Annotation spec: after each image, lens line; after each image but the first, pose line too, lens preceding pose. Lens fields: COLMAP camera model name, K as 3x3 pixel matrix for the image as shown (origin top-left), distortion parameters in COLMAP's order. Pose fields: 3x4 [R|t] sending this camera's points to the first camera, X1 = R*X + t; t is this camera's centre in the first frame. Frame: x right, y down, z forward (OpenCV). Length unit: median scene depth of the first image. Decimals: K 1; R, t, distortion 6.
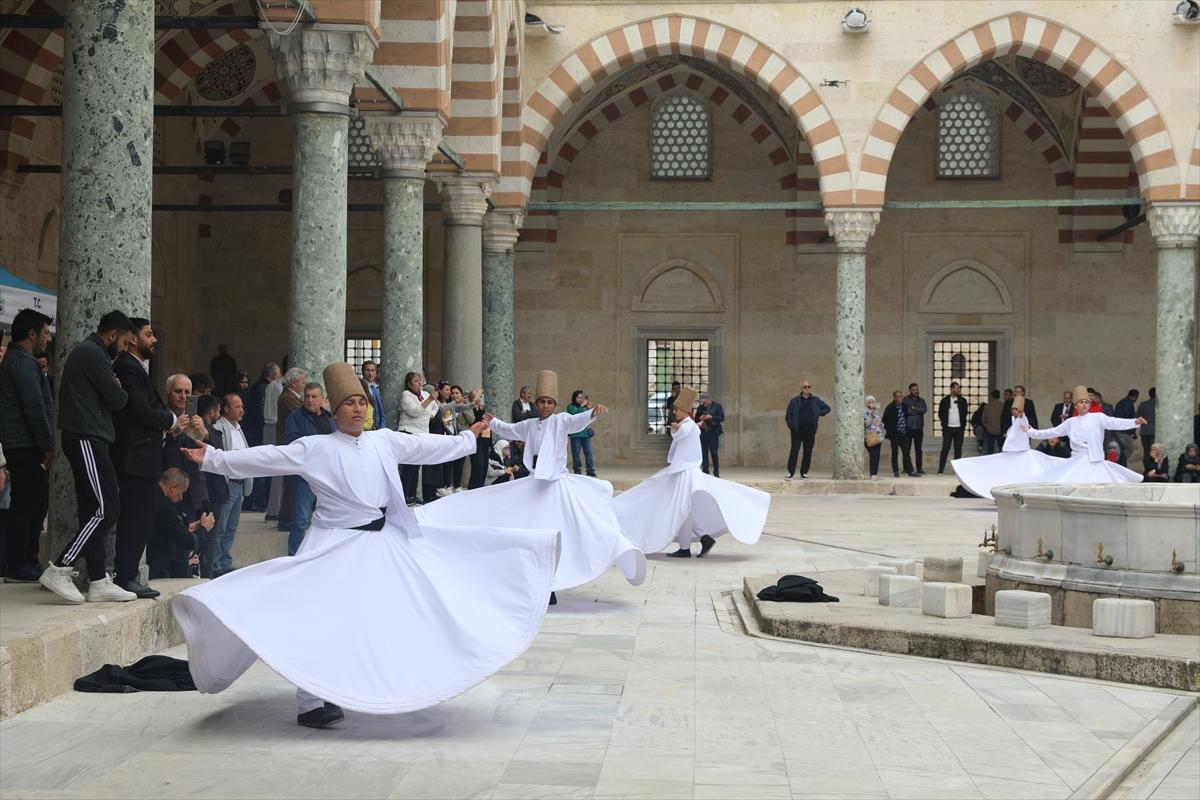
lens RADIAL K [[2202.4, 0, 610.8], [0, 2202.4, 423.2], [0, 0, 1]] dist [0.245544, 0.000000]
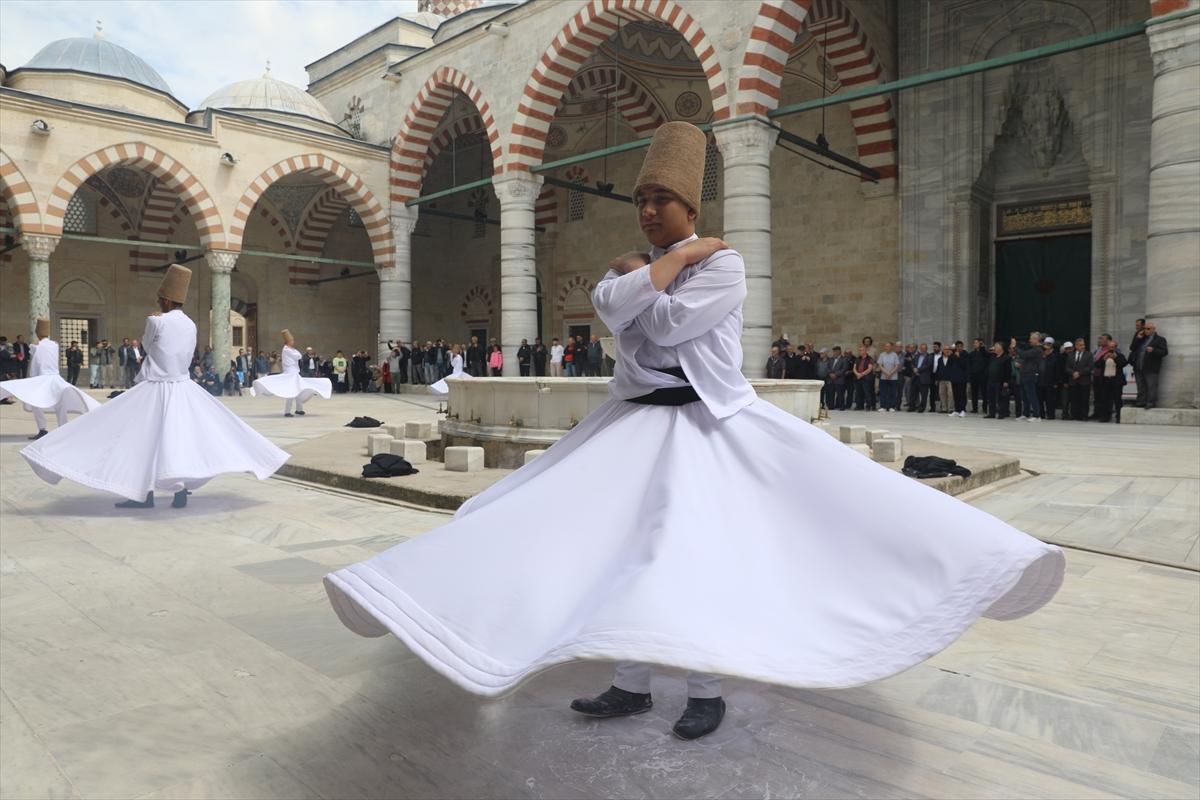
lens RADIAL K [[801.8, 0, 595.4], [0, 801.8, 401.4], [0, 0, 1]] dist [-0.102832, 0.080523]
pose [[0.650391, -0.036708, 0.758712, -0.075876], [0.006199, 0.999055, 0.043023, 0.010594], [-0.759575, -0.023278, 0.650004, 0.270098]]
